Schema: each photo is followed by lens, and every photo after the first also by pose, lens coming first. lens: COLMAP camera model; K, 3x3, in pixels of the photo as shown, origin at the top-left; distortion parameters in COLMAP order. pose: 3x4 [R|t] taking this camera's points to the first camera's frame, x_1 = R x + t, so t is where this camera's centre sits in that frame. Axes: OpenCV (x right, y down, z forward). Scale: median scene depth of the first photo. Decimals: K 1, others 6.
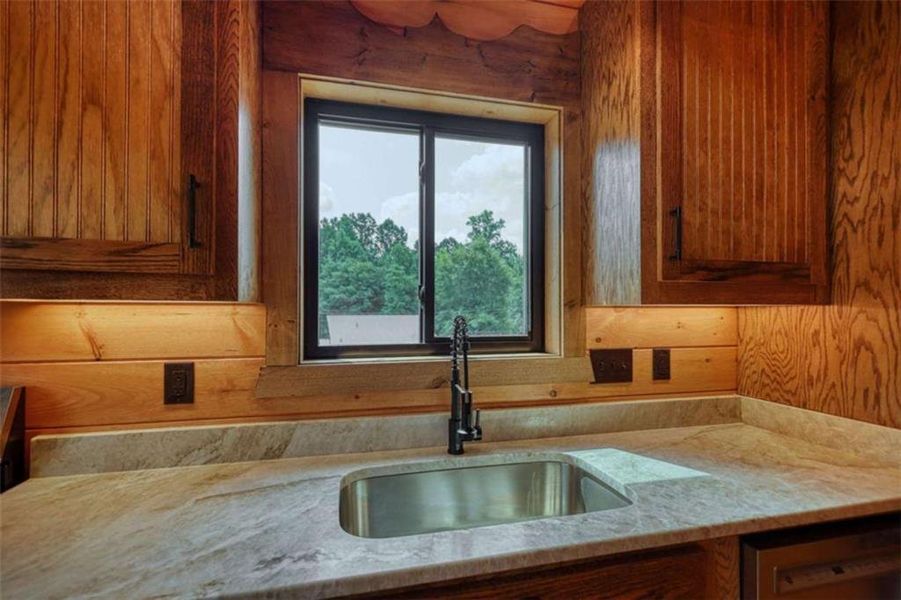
lens RADIAL K [[425.0, 0, 449.1], [0, 425.0, 304.8], [0, 0, 1]] dist [0.004577, 0.000526]
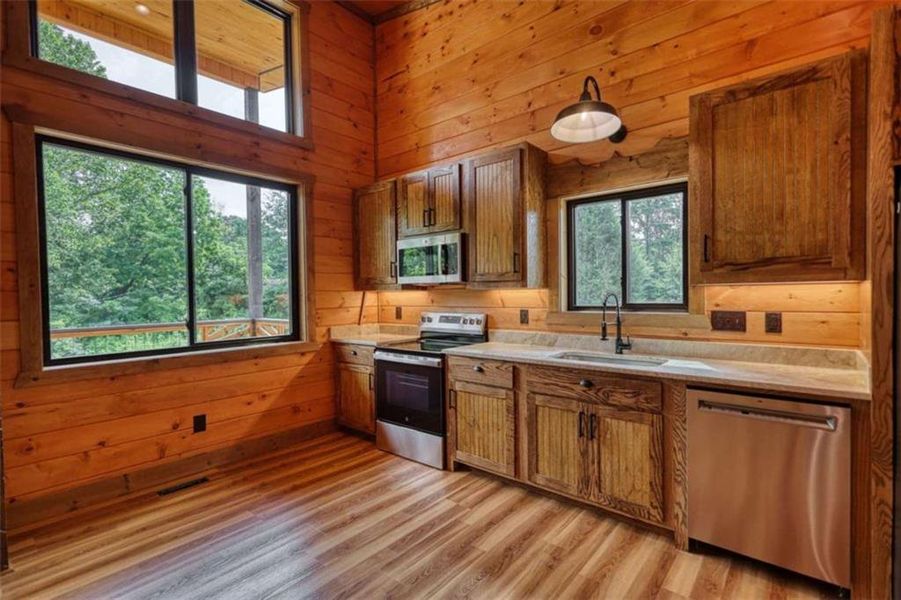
lens RADIAL K [[425.0, 0, 449.1], [0, 425.0, 304.8], [0, 0, 1]] dist [0.004577, 0.000526]
pose [[0.581386, 0.011350, -0.813548, 1.290014], [0.020987, 0.999361, 0.028940, 0.010829], [0.813357, -0.033899, 0.580777, -0.990247]]
